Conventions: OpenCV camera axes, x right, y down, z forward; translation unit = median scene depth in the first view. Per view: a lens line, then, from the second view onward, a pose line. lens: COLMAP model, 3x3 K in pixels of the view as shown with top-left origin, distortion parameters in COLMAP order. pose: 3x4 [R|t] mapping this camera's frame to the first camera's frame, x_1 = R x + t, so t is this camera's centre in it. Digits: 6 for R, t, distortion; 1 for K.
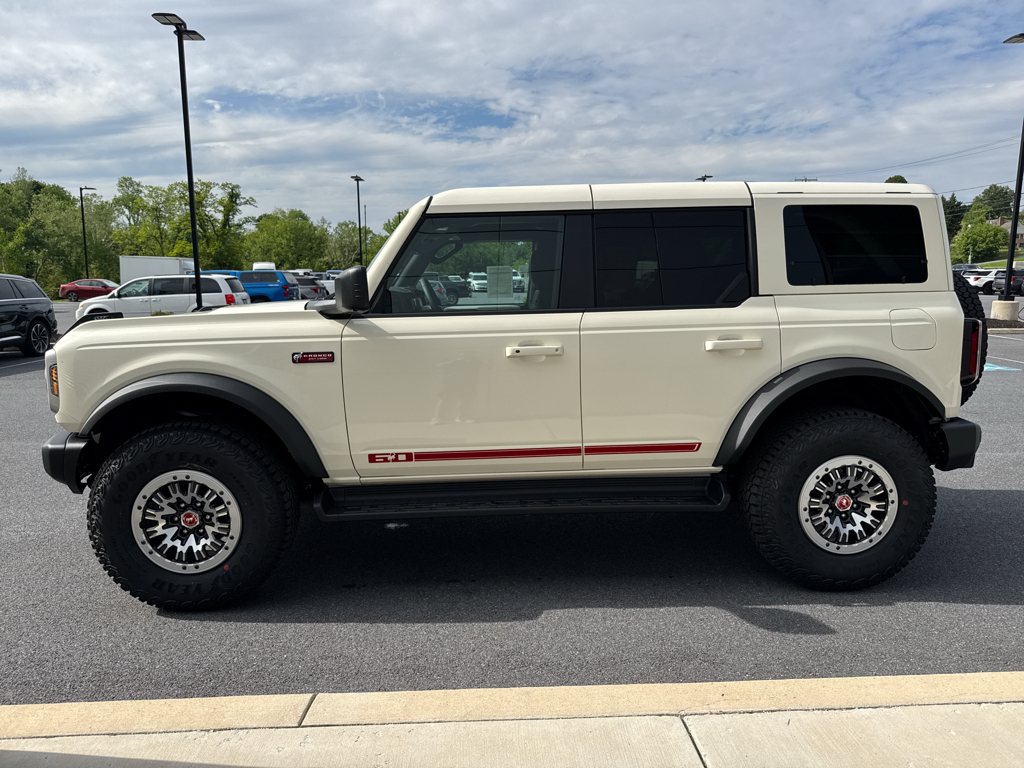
lens RADIAL K [[744.4, 0, 512.0], [0, 744.4, 384.0], [0, 0, 1]] dist [0.039805, -0.029119]
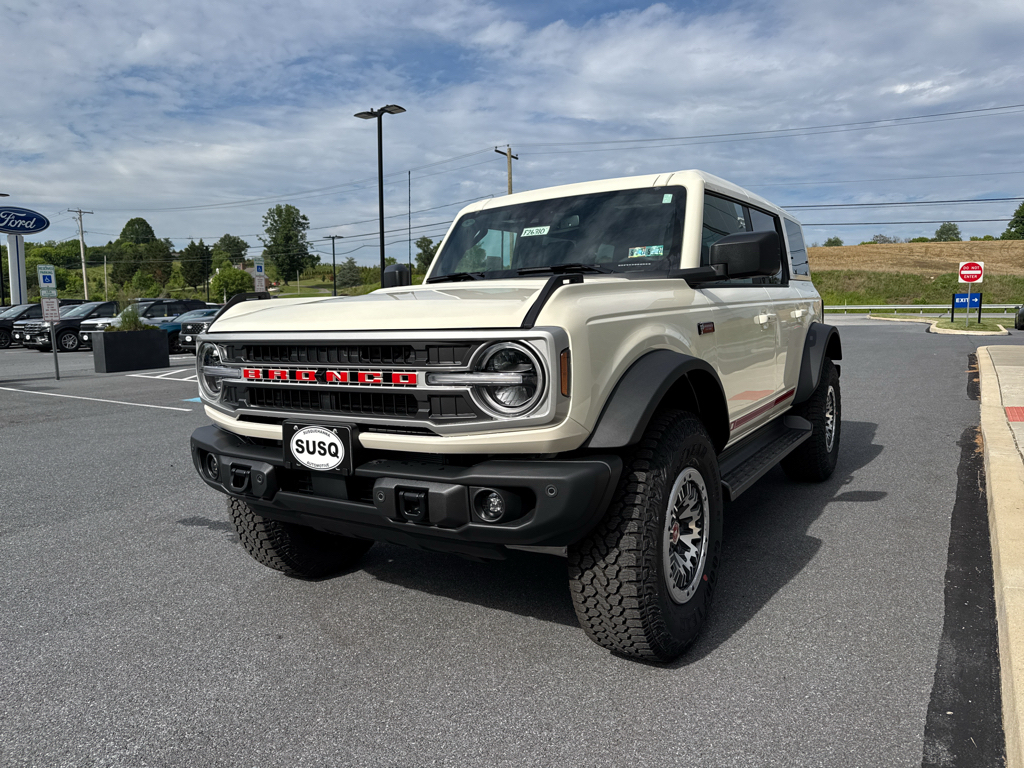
lens RADIAL K [[742.2, 0, 524.8], [0, 742.2, 386.6], [0, 0, 1]] dist [0.041658, -0.035346]
pose [[0.574353, -0.092348, 0.813382, -0.017468], [0.134049, 0.990814, 0.017837, -0.000094], [-0.807558, 0.098788, 0.581456, 0.009983]]
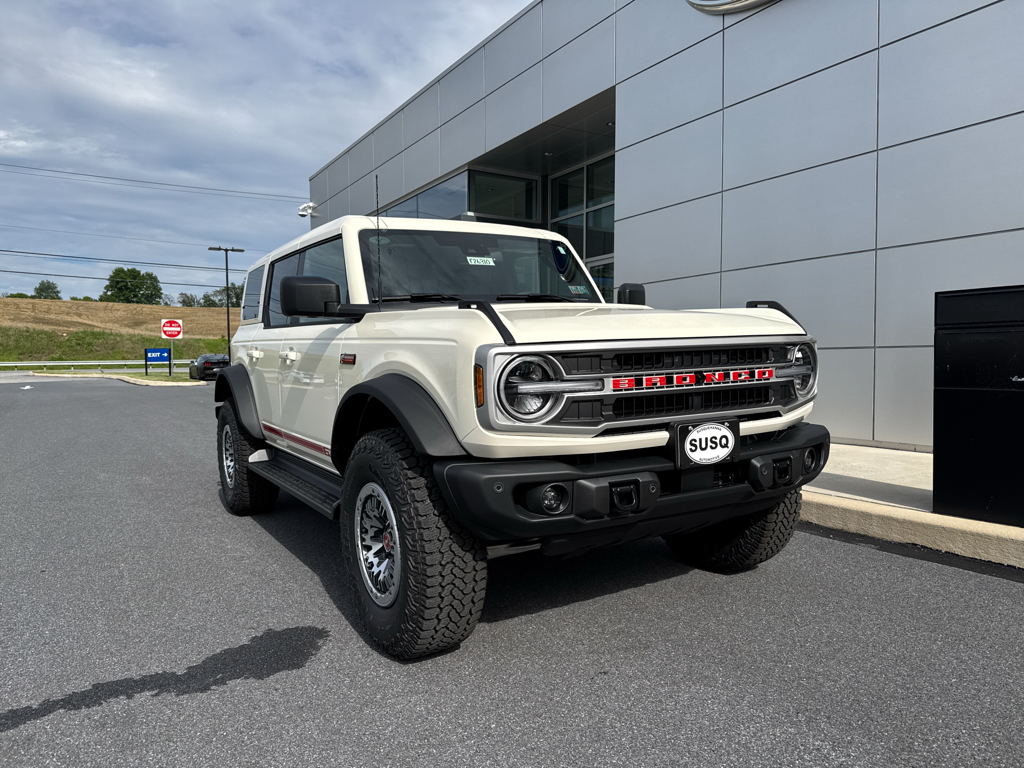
lens RADIAL K [[721.1, 0, 538.2], [0, 721.1, 387.3], [0, 0, 1]] dist [0.086703, -0.080752]
pose [[-0.477313, -0.032578, 0.878130, -0.110329], [0.149803, 0.981668, 0.117846, -0.099988], [-0.865871, 0.187795, -0.463682, 0.836867]]
